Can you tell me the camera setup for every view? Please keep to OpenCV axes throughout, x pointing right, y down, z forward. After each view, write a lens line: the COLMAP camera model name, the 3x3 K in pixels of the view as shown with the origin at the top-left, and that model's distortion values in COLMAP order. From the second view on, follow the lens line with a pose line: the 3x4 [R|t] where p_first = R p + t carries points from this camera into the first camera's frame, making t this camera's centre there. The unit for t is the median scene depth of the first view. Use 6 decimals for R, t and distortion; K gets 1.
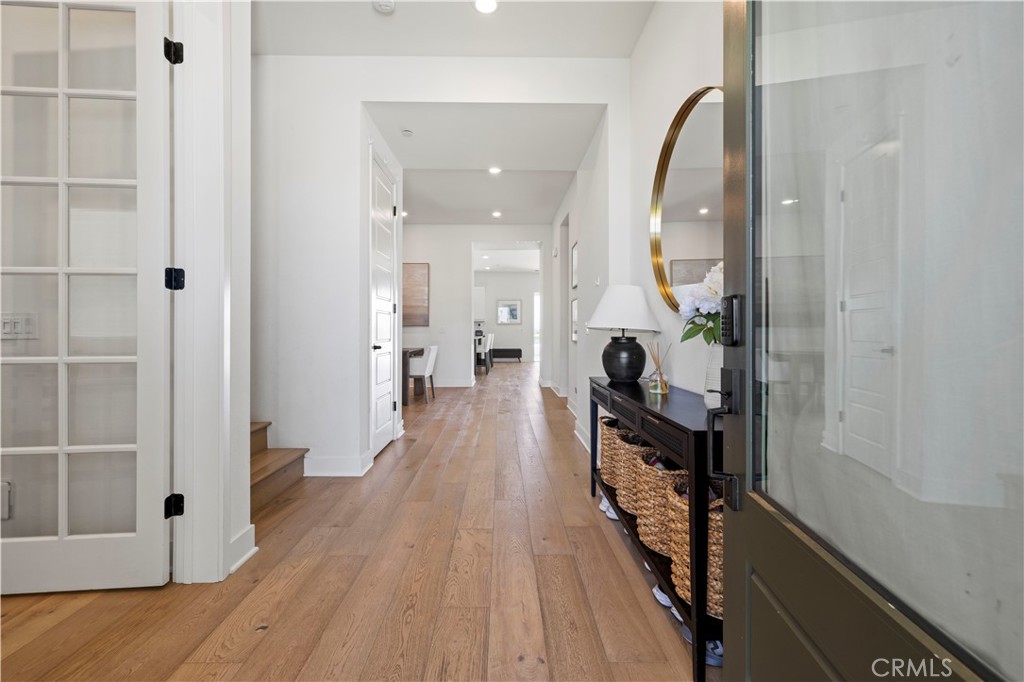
lens RADIAL K [[435.1, 0, 512.4], [0, 435.1, 337.9], [0, 0, 1]] dist [0.005107, -0.001522]
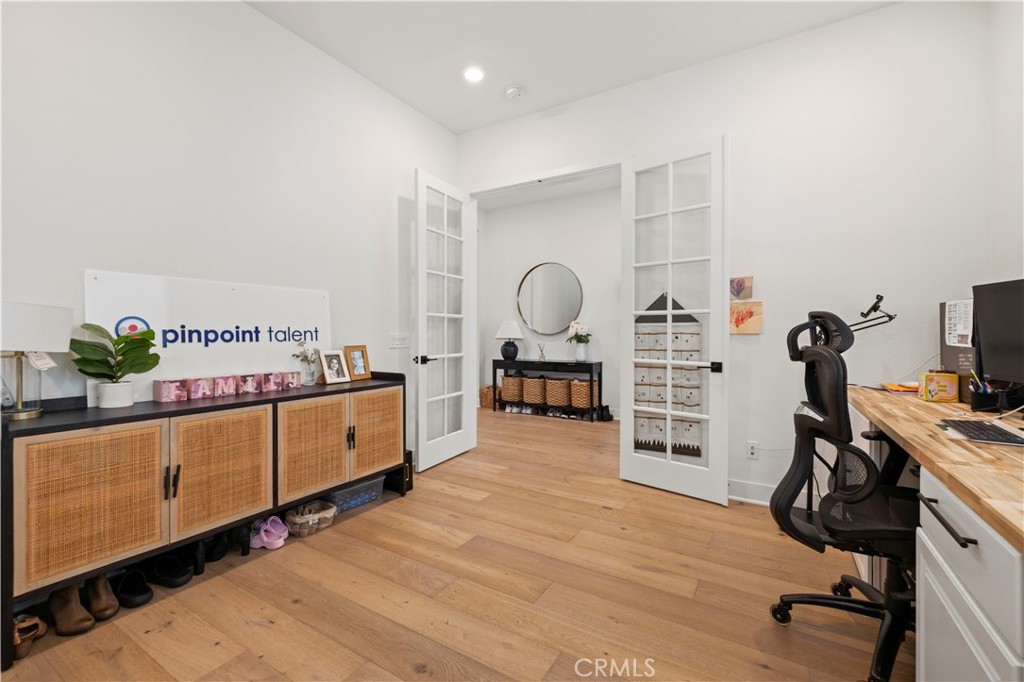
lens RADIAL K [[435.1, 0, 511.1], [0, 435.1, 336.9], [0, 0, 1]] dist [0.005107, -0.001522]
pose [[0.542874, -0.003307, 0.839808, -1.784030], [0.007456, 0.999972, -0.000882, -0.025773], [-0.839781, 0.006740, 0.542883, -0.314899]]
